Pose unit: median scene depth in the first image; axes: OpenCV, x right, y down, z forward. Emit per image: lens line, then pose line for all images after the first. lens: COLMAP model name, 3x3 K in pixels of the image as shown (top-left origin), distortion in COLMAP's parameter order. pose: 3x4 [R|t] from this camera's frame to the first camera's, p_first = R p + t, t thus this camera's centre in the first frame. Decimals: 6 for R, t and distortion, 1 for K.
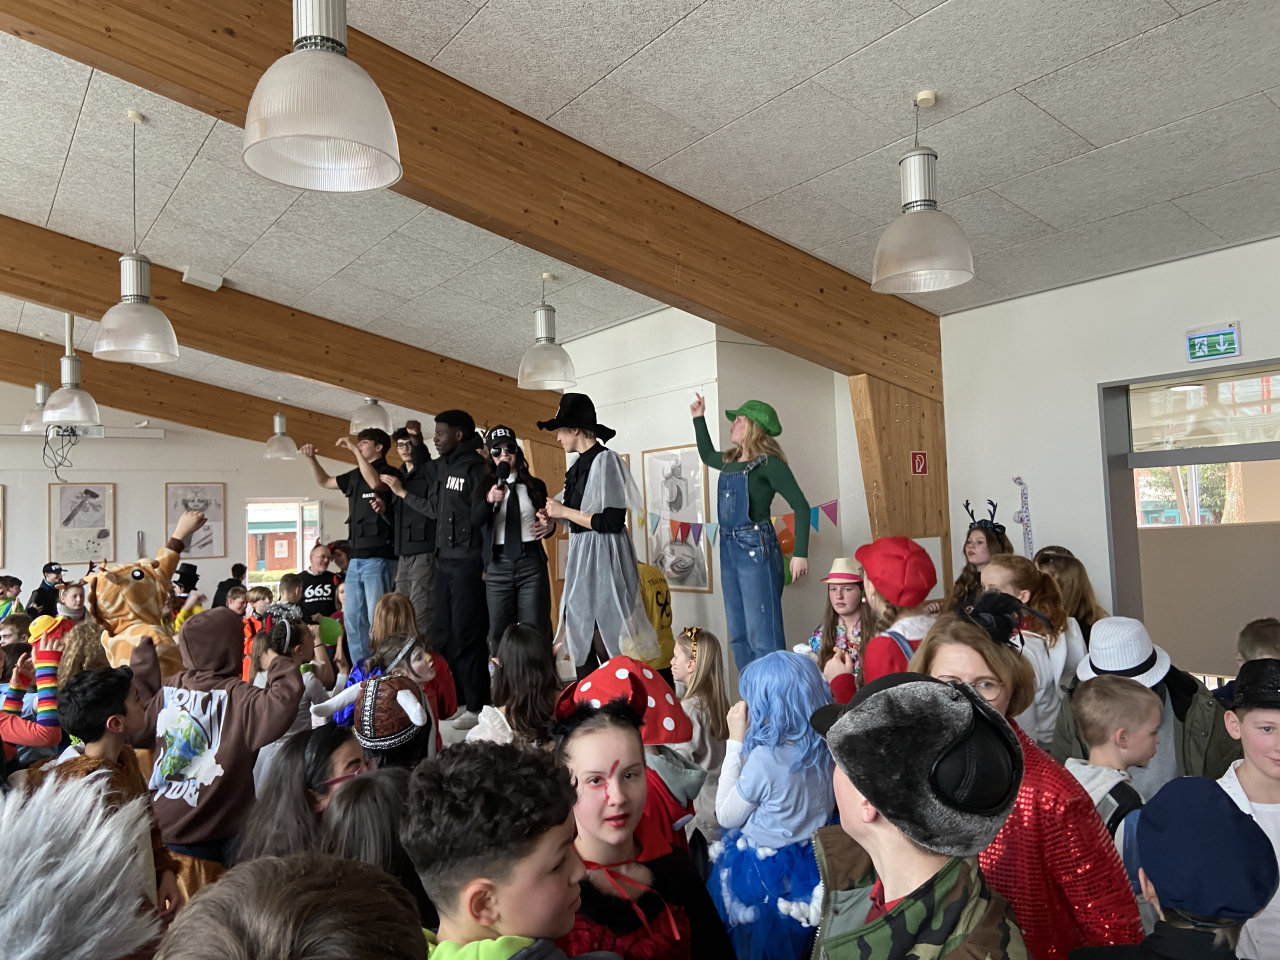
lens RADIAL K [[920.6, 0, 669.4], [0, 920.6, 474.8], [0, 0, 1]] dist [-0.001772, -0.035244]
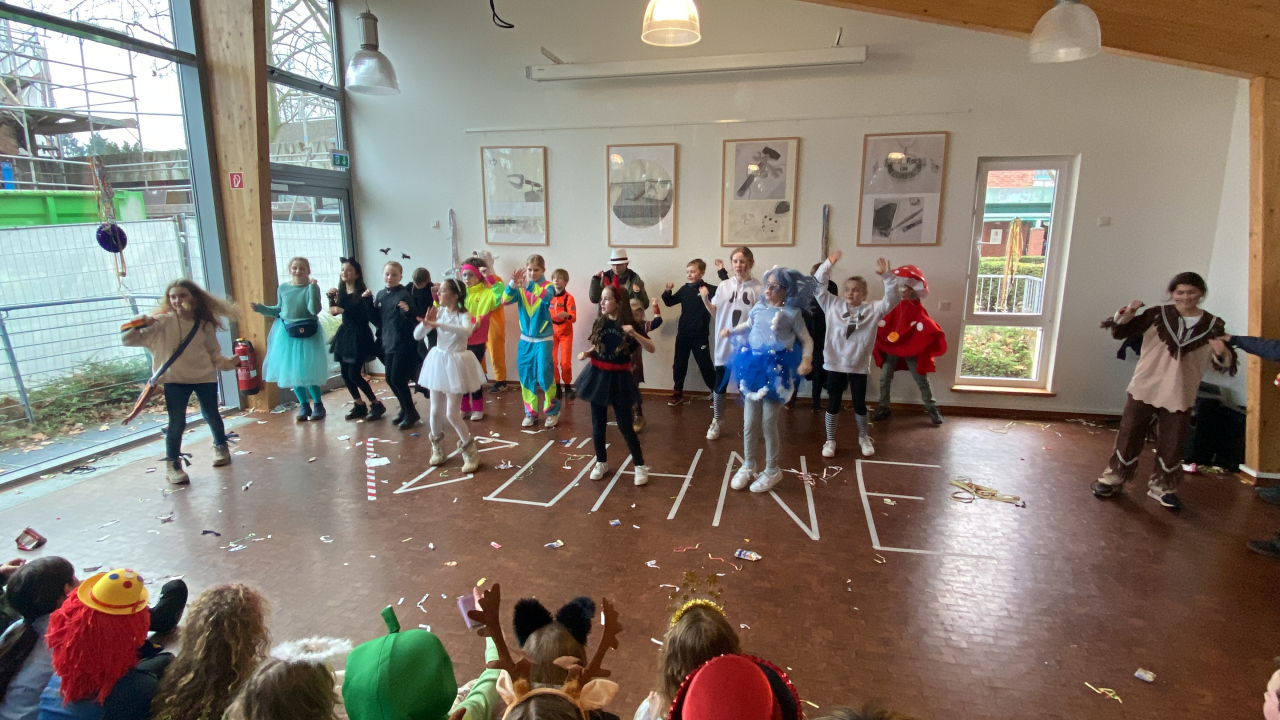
lens RADIAL K [[645.8, 0, 640.0], [0, 645.8, 360.0], [0, 0, 1]] dist [0.020740, -0.001201]
pose [[0.637134, 0.187633, -0.747566, -0.609619], [0.017767, 0.966082, 0.257622, 0.106492], [0.770548, -0.177422, 0.612190, 1.274101]]
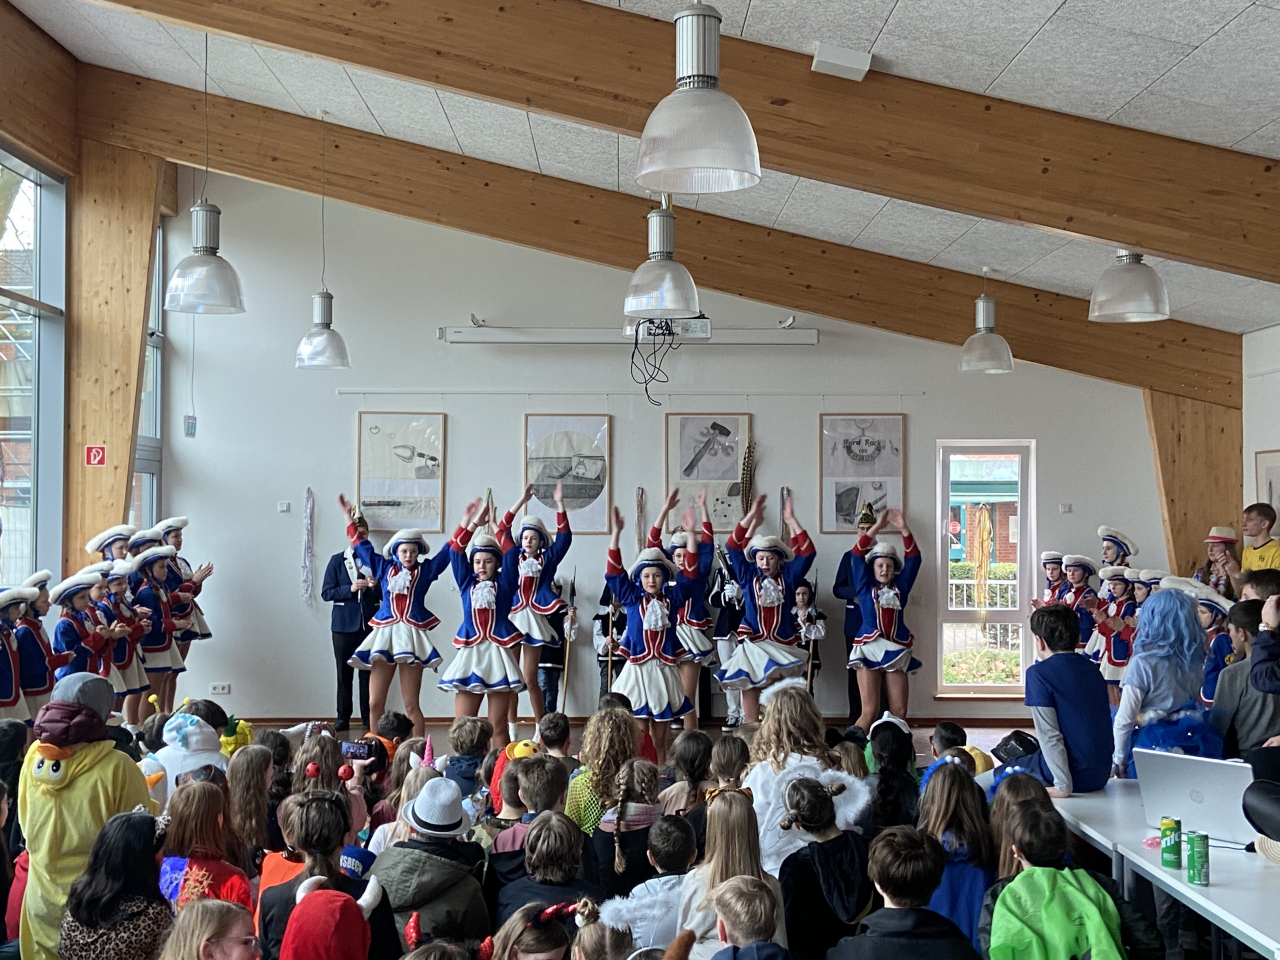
lens RADIAL K [[1575.3, 0, 640.0], [0, 1575.3, 480.0], [0, 0, 1]] dist [0.102694, -0.041542]
pose [[0.809448, 0.028504, -0.586500, -0.000738], [-0.001196, 0.998899, 0.046895, 0.008626], [0.587191, -0.037258, 0.808591, 0.065880]]
